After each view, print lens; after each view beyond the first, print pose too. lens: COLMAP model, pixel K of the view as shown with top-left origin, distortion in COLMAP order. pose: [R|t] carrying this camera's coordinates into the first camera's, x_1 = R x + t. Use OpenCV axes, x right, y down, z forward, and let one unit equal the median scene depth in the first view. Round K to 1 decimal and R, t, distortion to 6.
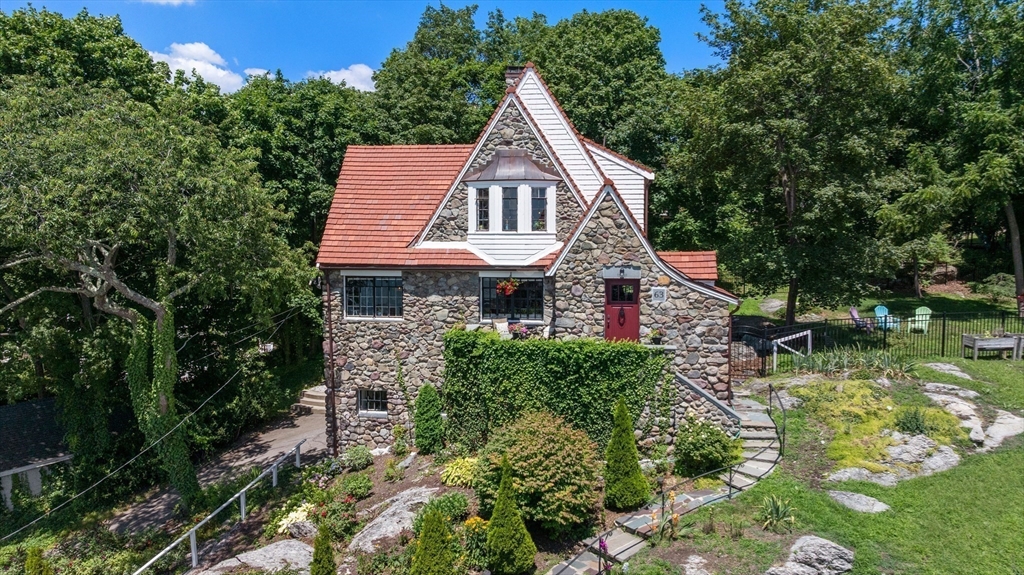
lens RADIAL K [[722.4, 0, 512.0], [0, 722.4, 287.5], [0, 0, 1]] dist [-0.038826, 0.045496]
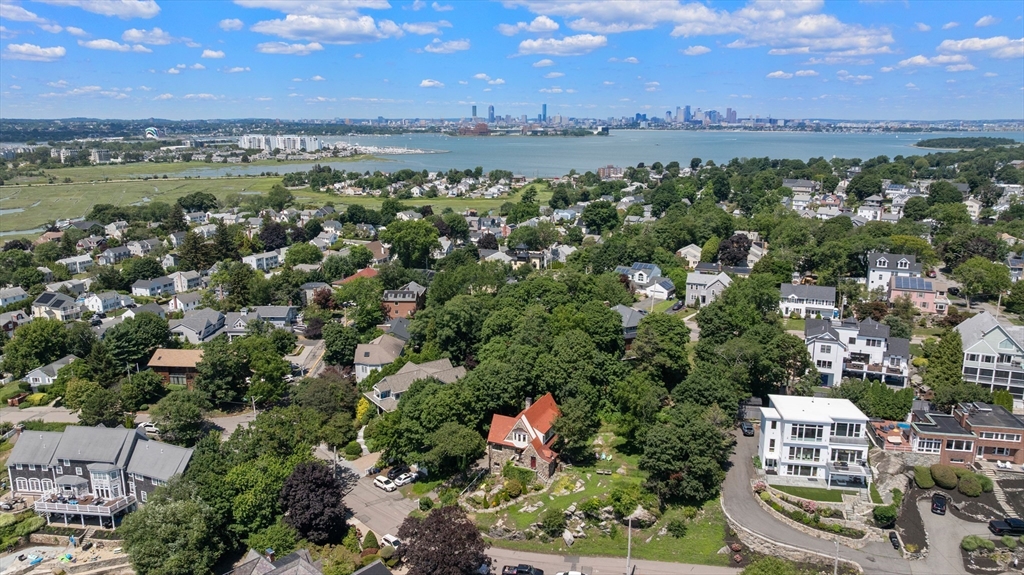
lens RADIAL K [[722.4, 0, 512.0], [0, 722.4, 287.5], [0, 0, 1]] dist [-0.038826, 0.045496]
pose [[0.960959, 0.058408, -0.270455, 1.409214], [-0.012056, 0.985375, 0.169970, -2.244276], [0.276427, -0.160074, 0.947610, -4.223784]]
